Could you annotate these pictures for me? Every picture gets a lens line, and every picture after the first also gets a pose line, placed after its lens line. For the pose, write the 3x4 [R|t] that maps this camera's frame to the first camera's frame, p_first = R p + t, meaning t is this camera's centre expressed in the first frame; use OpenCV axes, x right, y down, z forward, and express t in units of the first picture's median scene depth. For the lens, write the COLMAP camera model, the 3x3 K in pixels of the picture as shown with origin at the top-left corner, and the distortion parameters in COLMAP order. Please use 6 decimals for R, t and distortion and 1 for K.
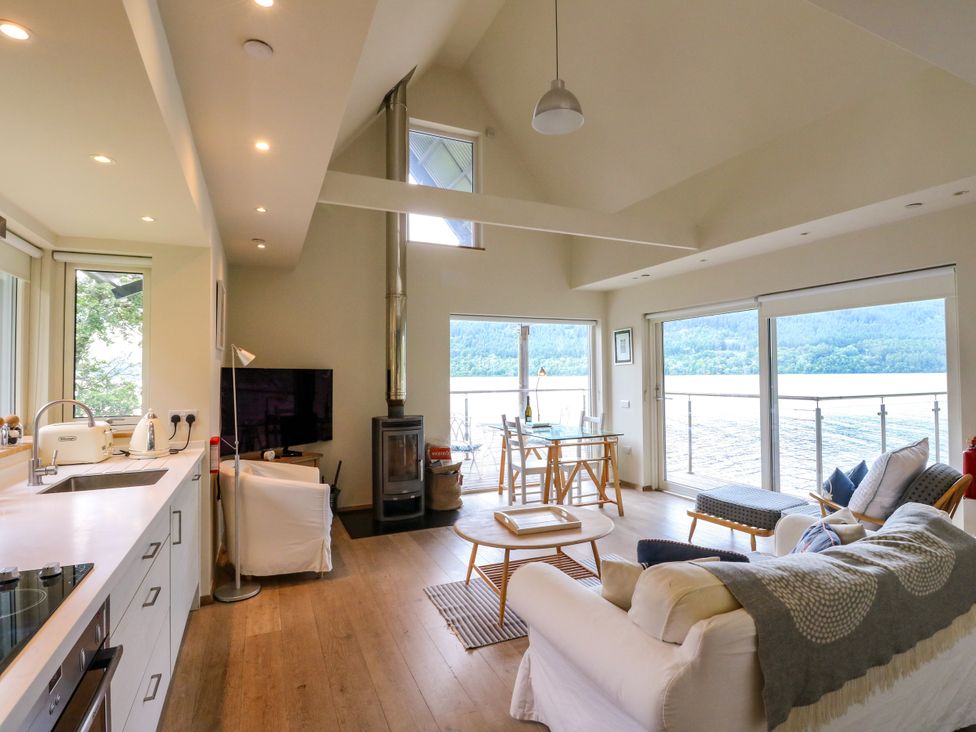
lens RADIAL K [[505.9, 0, 492.6], [0, 505.9, 360.9], [0, 0, 1]] dist [0.002932, -0.015647]
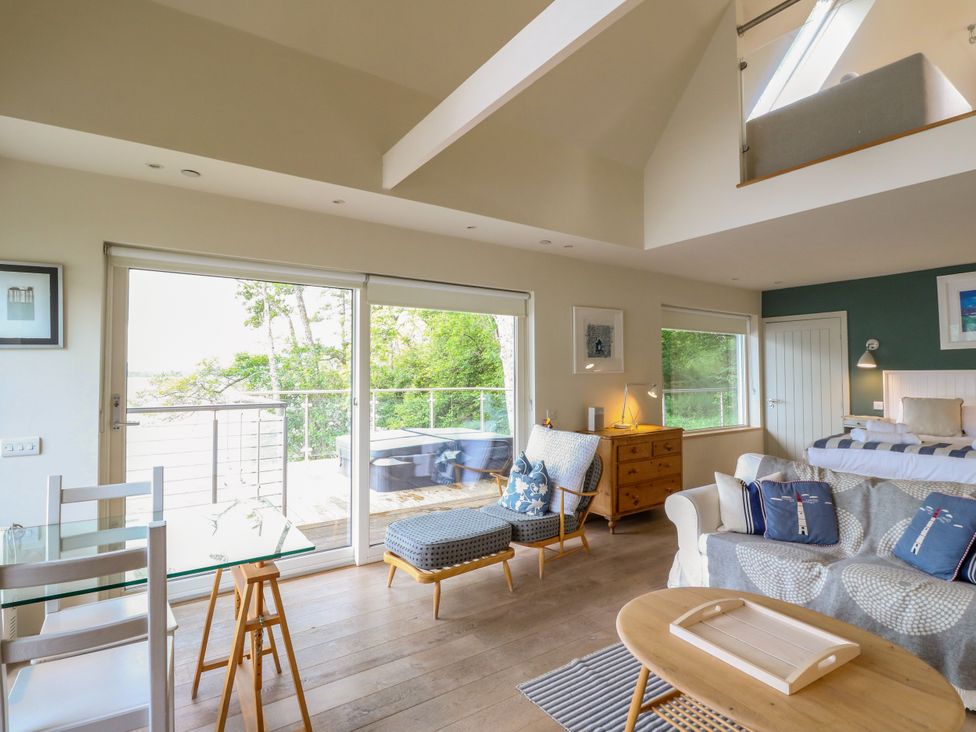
lens RADIAL K [[505.9, 0, 492.6], [0, 505.9, 360.9], [0, 0, 1]] dist [0.002932, -0.015647]
pose [[-0.177528, 0.036498, 0.983439, -0.374713], [-0.022435, 0.998902, -0.041122, 0.045646], [-0.983860, -0.029364, -0.176515, 1.306126]]
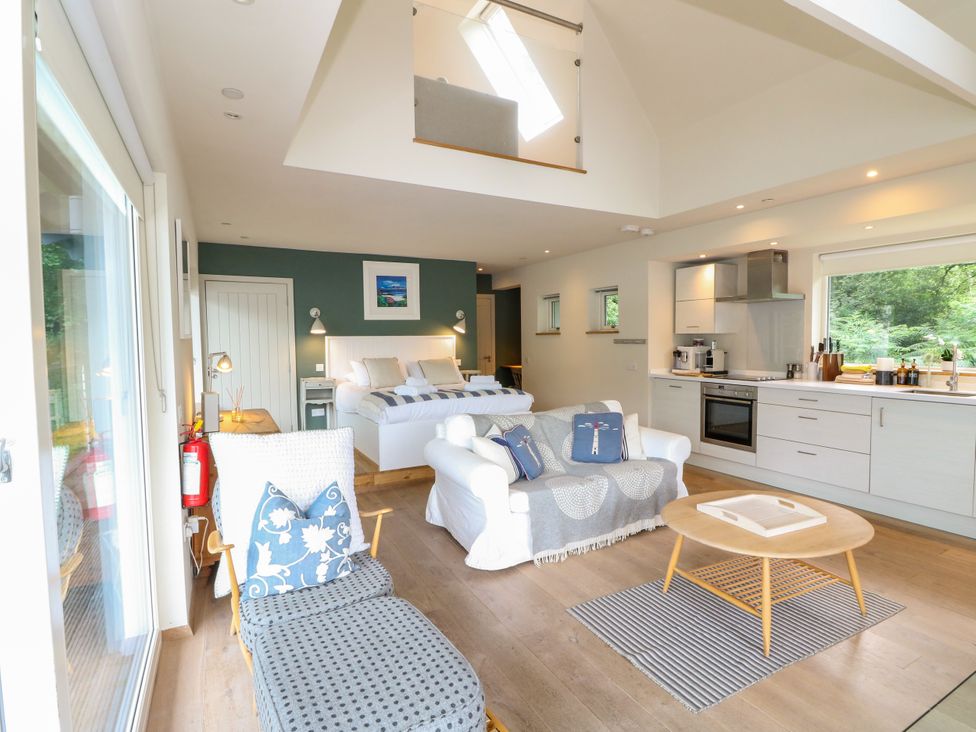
lens RADIAL K [[505.5, 0, 493.8], [0, 505.5, 362.4], [0, 0, 1]] dist [0.002755, -0.016067]
pose [[-0.997734, 0.020671, -0.064022, 0.518797], [0.019251, 0.999557, 0.022712, 0.047016], [0.064463, 0.021428, -0.997690, 1.664459]]
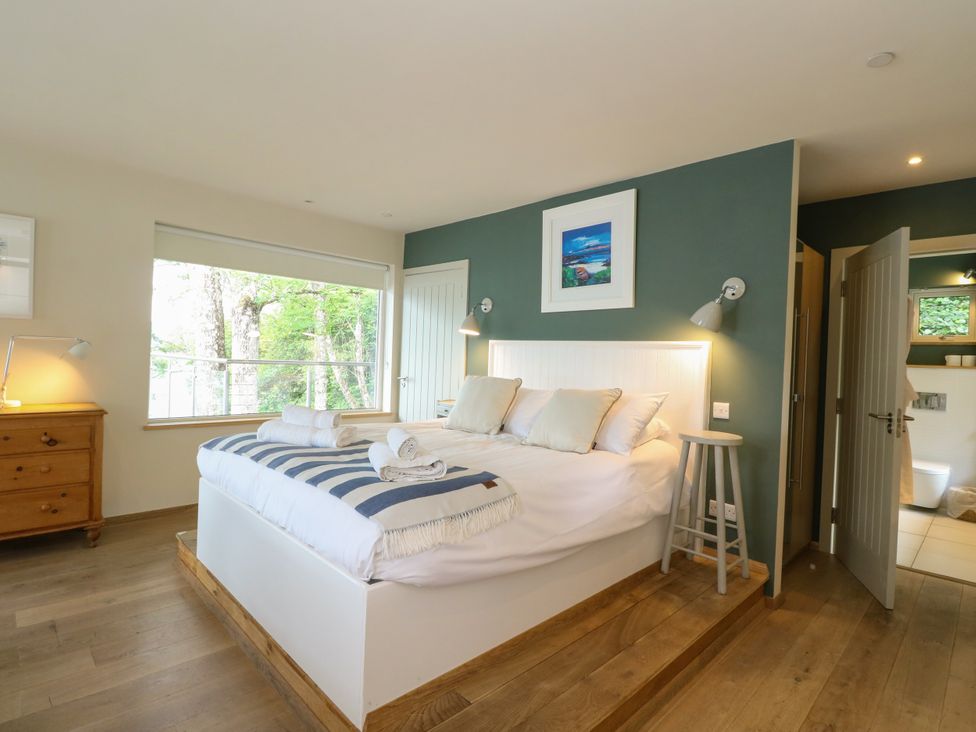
lens RADIAL K [[505.9, 0, 492.6], [0, 505.9, 360.9], [0, 0, 1]] dist [0.002932, -0.015647]
pose [[-0.343770, -0.012293, 0.938974, -0.129323], [-0.062931, 0.997968, -0.009974, 0.042884], [-0.936943, -0.062519, -0.343845, 0.172184]]
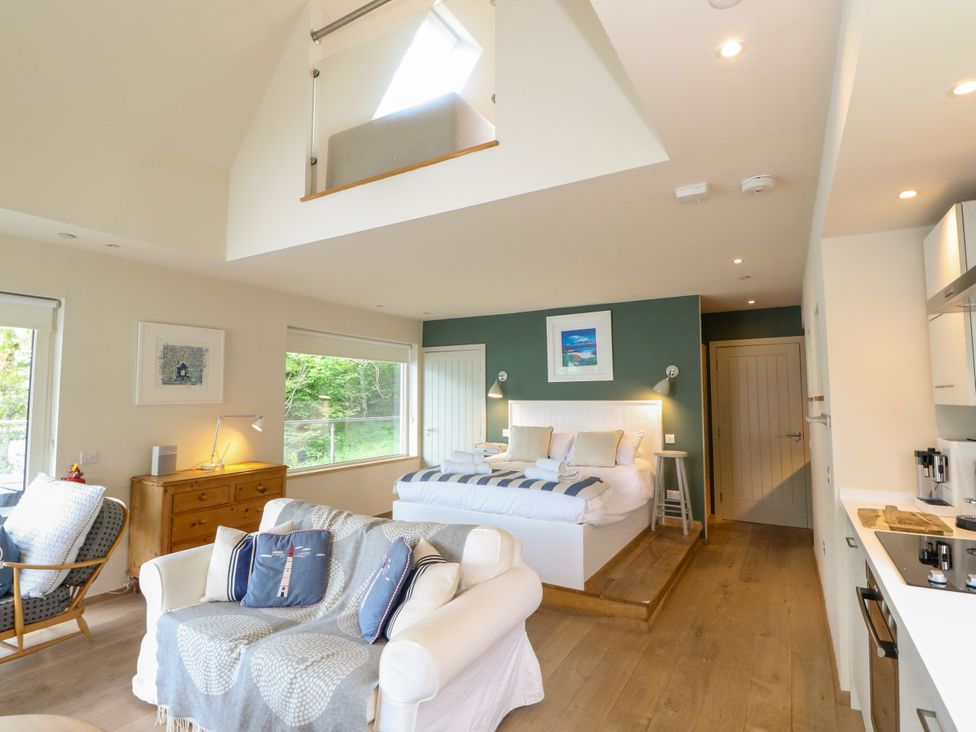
lens RADIAL K [[505.5, 0, 493.8], [0, 505.5, 362.4], [0, 0, 1]] dist [0.002755, -0.016067]
pose [[-0.574745, 0.068347, 0.815473, -0.416497], [-0.016749, 0.995315, -0.095225, 0.018247], [-0.818161, -0.068388, -0.570908, 0.832625]]
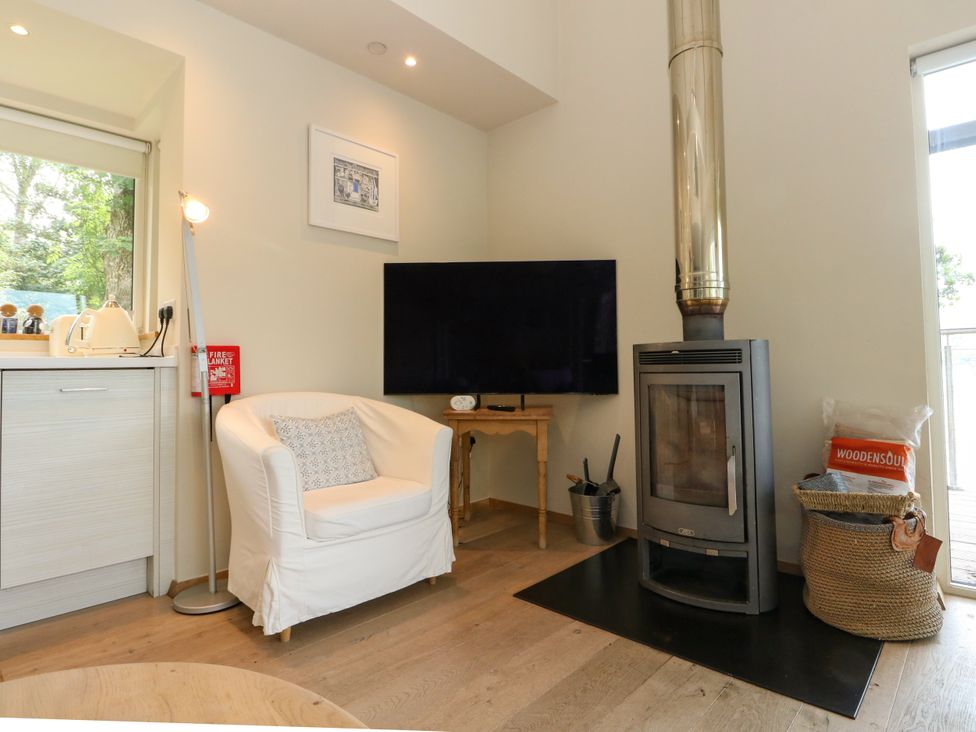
lens RADIAL K [[528.9, 0, 498.1], [0, 528.9, 348.1], [0, 0, 1]] dist [-0.003930, -0.001187]
pose [[0.379540, -0.035140, -0.924508, 0.211276], [0.037224, 0.999049, -0.022692, 0.177262], [0.924426, -0.025802, 0.380487, 1.032356]]
